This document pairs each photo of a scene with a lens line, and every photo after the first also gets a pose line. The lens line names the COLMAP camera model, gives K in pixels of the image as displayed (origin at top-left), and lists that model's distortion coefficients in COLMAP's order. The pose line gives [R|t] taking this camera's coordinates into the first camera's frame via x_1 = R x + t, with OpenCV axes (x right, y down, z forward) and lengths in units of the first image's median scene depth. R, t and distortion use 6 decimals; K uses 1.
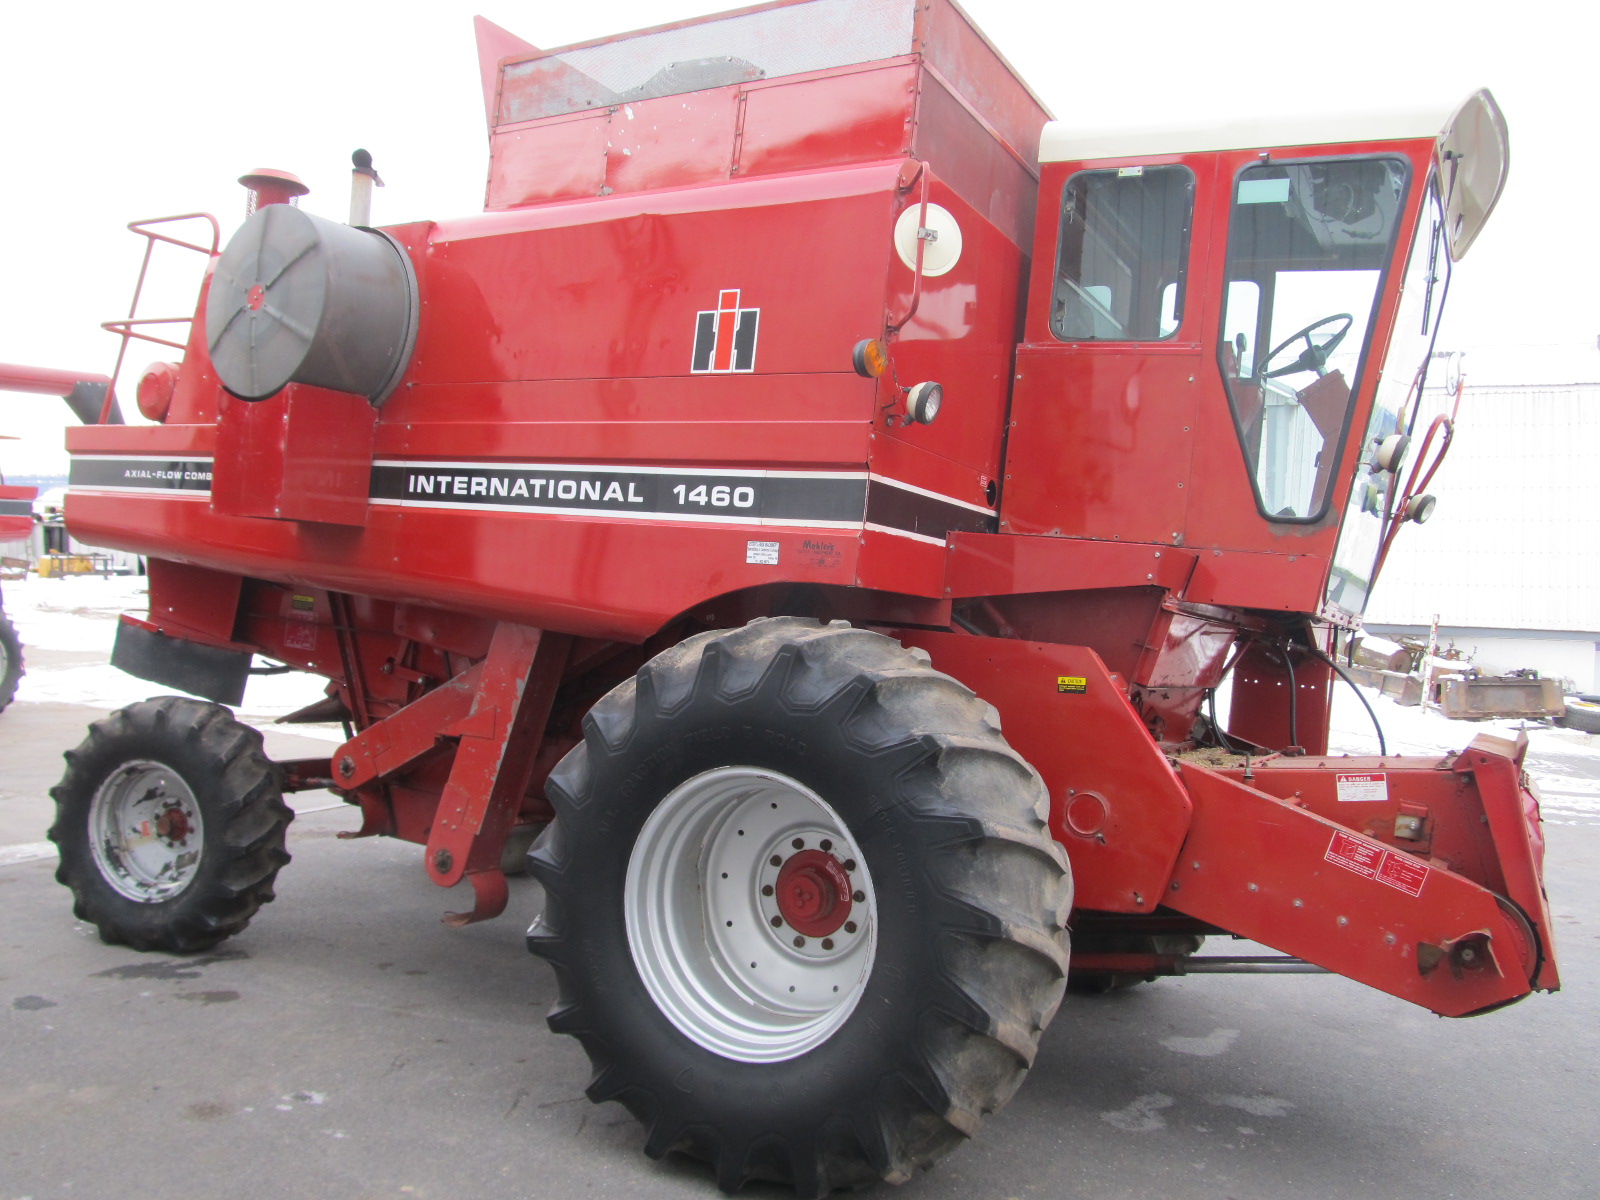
lens RADIAL K [[1314.1, 0, 800.0], [0, 1314.1, 600.0], [0, 0, 1]] dist [-0.075785, 0.048576]
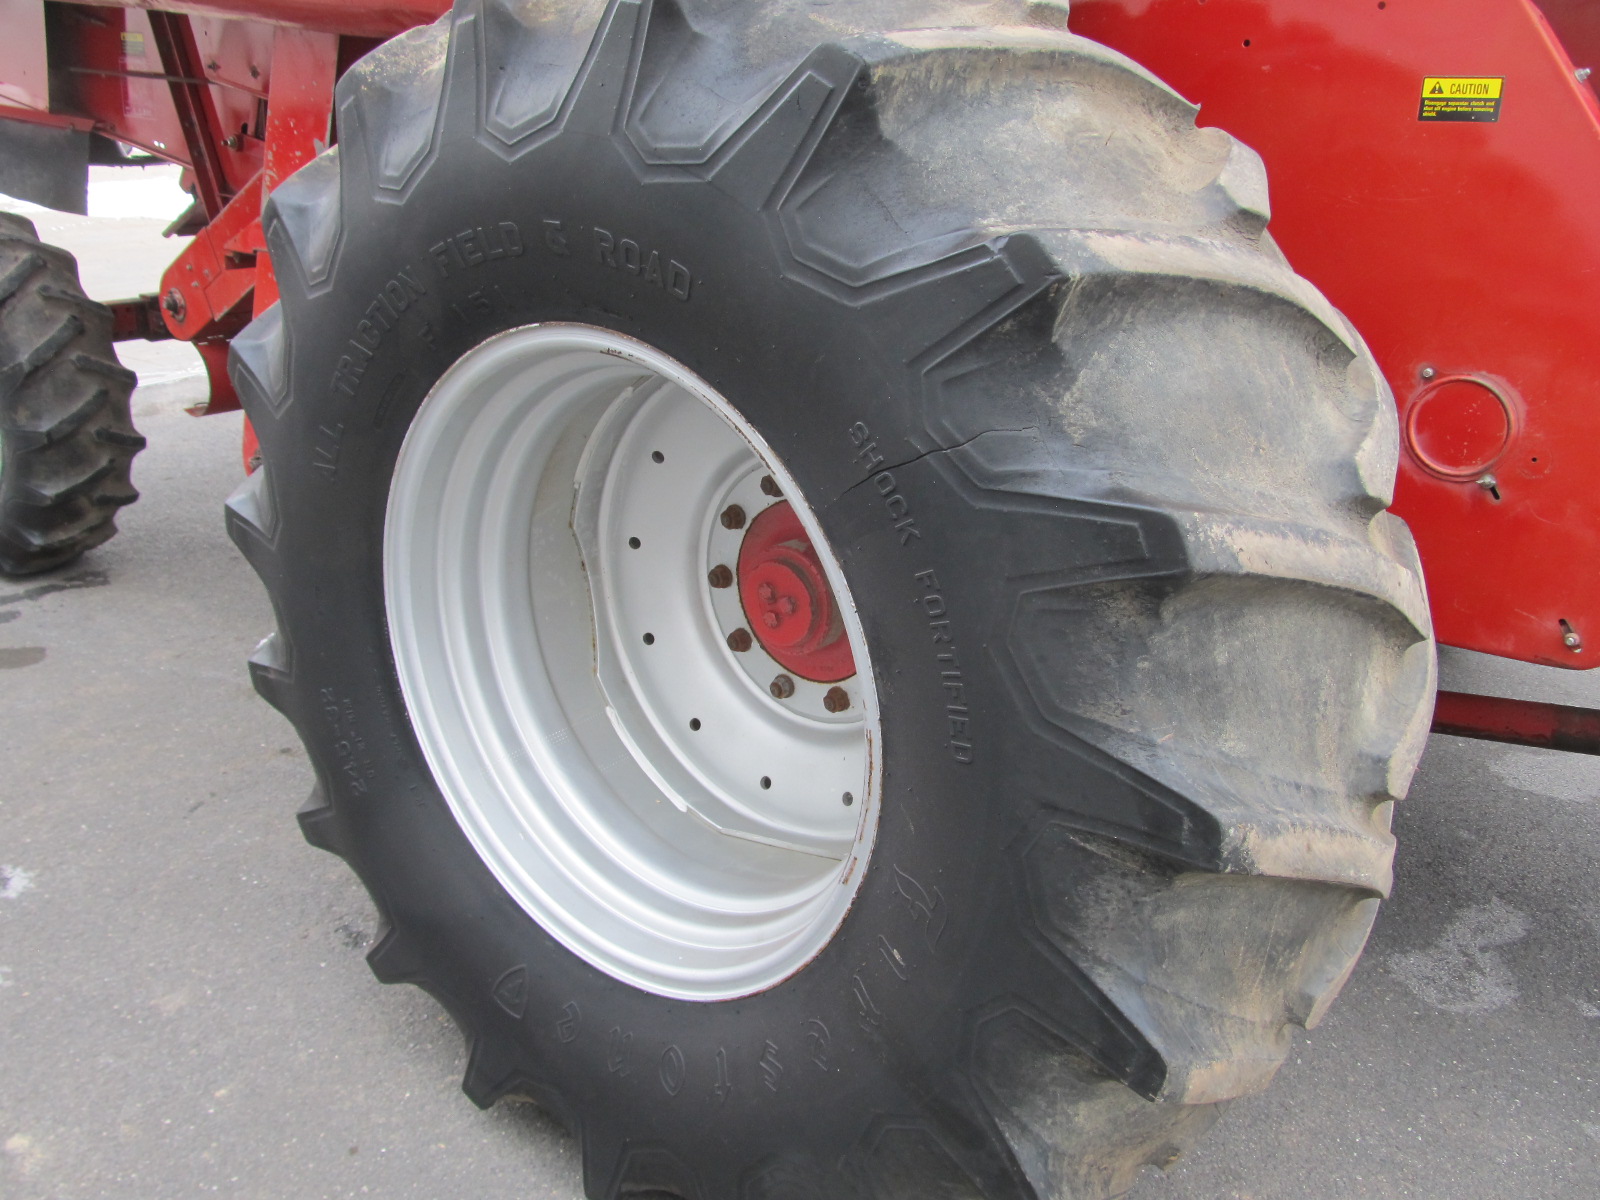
lens RADIAL K [[1314.1, 0, 800.0], [0, 1314.1, 600.0], [0, 0, 1]] dist [-0.075785, 0.048576]
pose [[0.985550, 0.028311, -0.167003, 0.083390], [0.035305, 0.929946, 0.365998, 0.057911], [0.165666, -0.366605, 0.915508, 0.573119]]
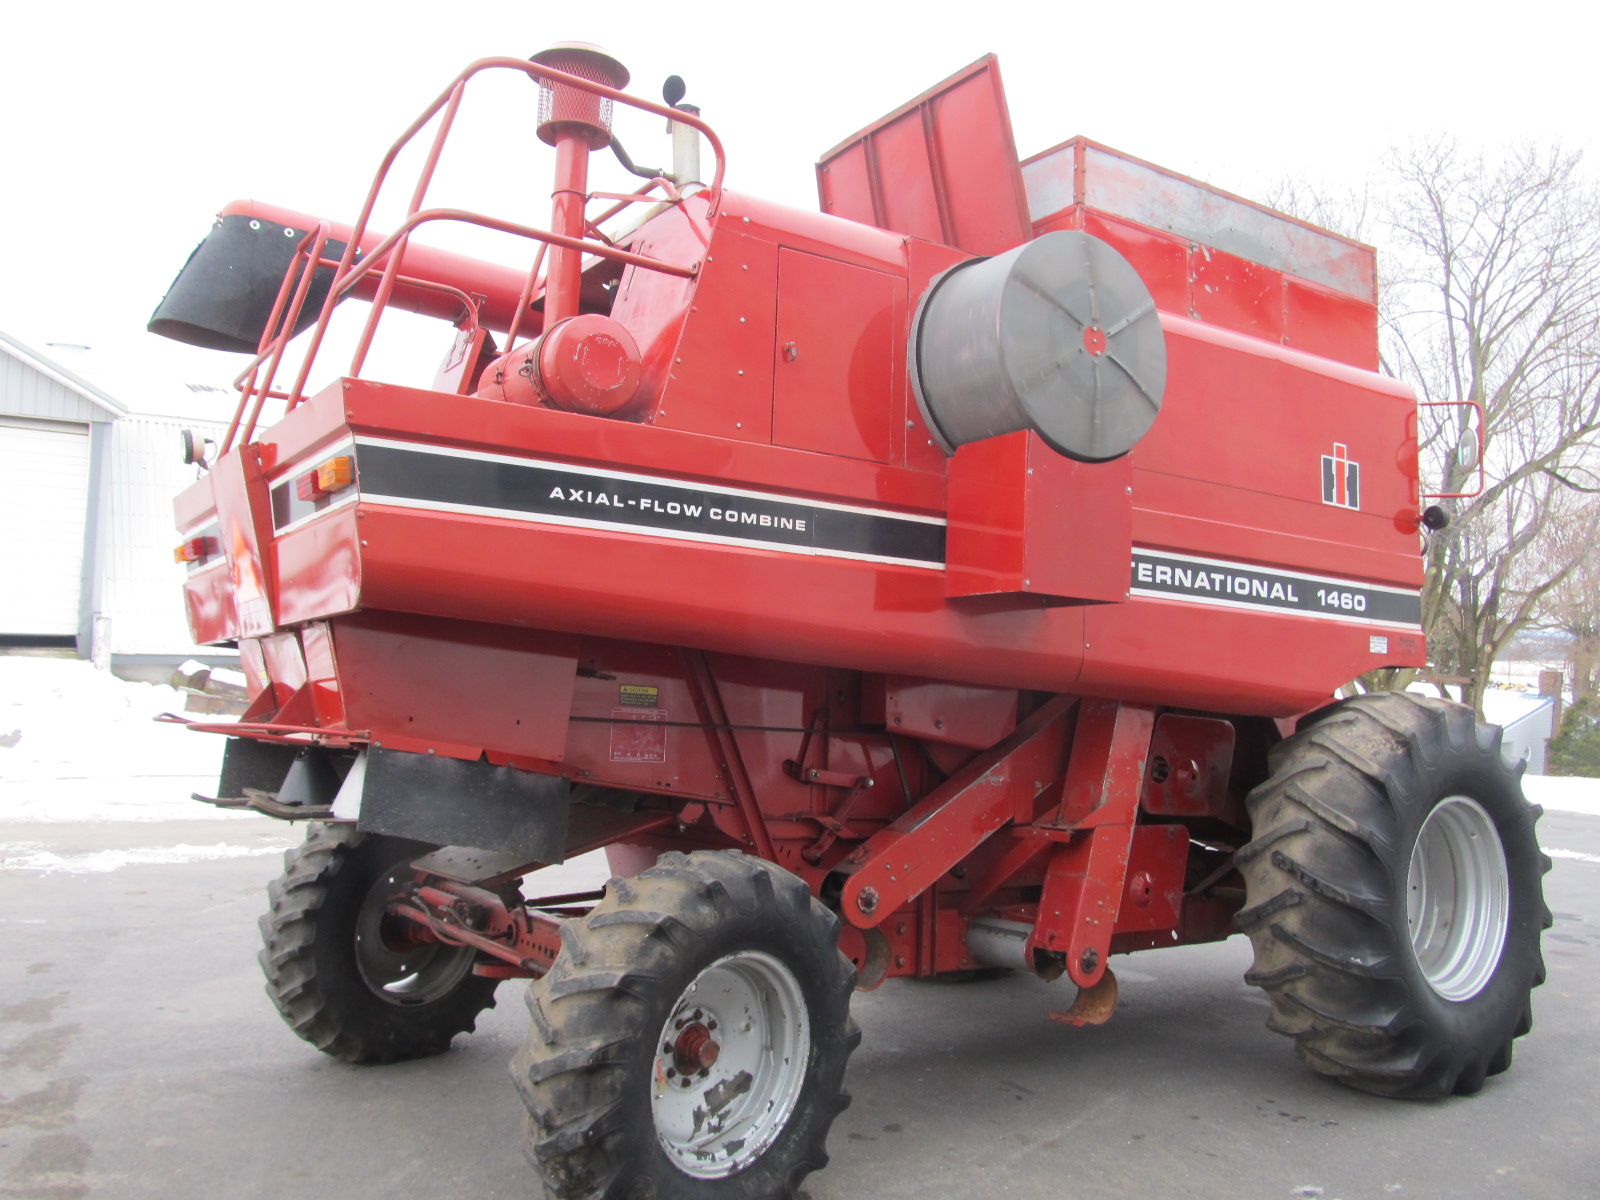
lens RADIAL K [[1314.1, 0, 800.0], [0, 1314.1, 600.0], [0, 0, 1]] dist [-0.075785, 0.048576]
pose [[0.428161, 0.015313, 0.903573, -1.474458], [-0.003487, 0.999877, -0.015293, -0.058249], [-0.903696, 0.003397, 0.428162, 0.937670]]
